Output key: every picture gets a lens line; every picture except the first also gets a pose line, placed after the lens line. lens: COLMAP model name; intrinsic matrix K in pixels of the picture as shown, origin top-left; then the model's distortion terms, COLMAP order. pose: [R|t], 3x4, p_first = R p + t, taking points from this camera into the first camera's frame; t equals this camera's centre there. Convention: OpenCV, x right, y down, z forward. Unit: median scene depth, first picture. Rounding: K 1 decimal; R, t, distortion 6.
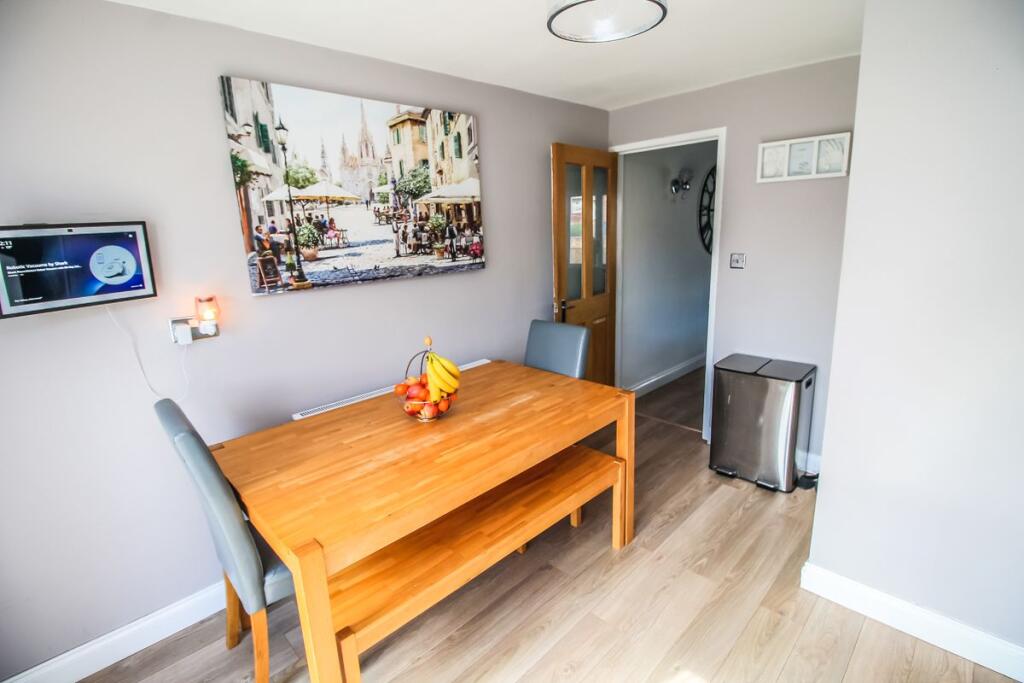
lens RADIAL K [[481.3, 0, 512.6], [0, 481.3, 332.3], [0, 0, 1]] dist [-0.003598, -0.000444]
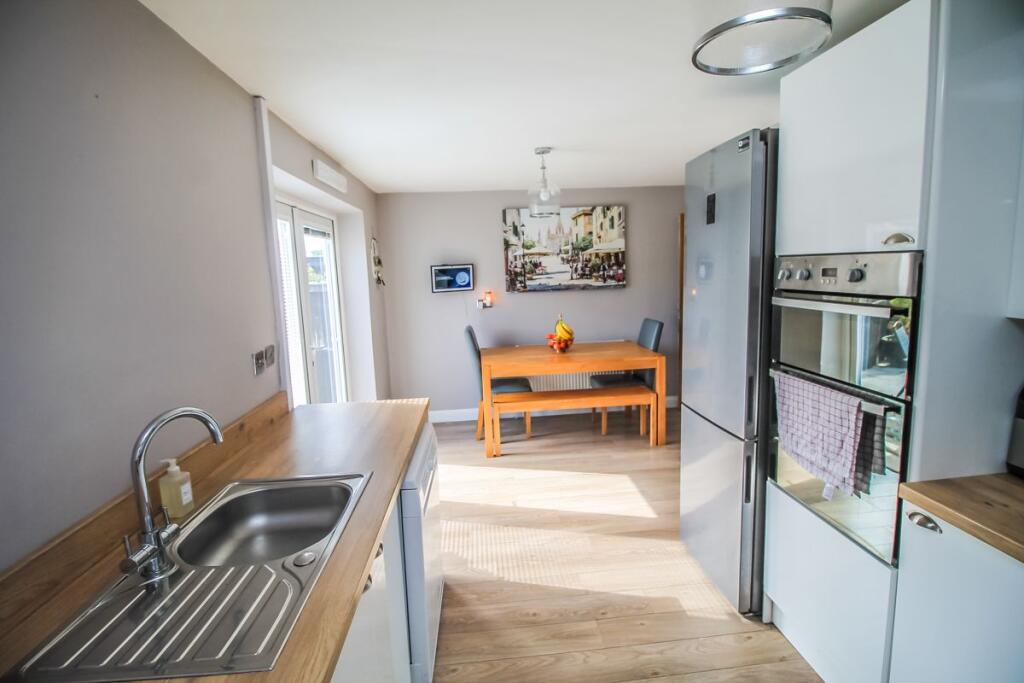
lens RADIAL K [[481.3, 0, 514.4], [0, 481.3, 338.3], [0, 0, 1]] dist [-0.003598, -0.000444]
pose [[0.773461, 0.096383, -0.626473, 0.911929], [-0.128893, 0.991637, -0.006572, 0.141544], [0.620600, 0.085831, 0.779416, -0.755966]]
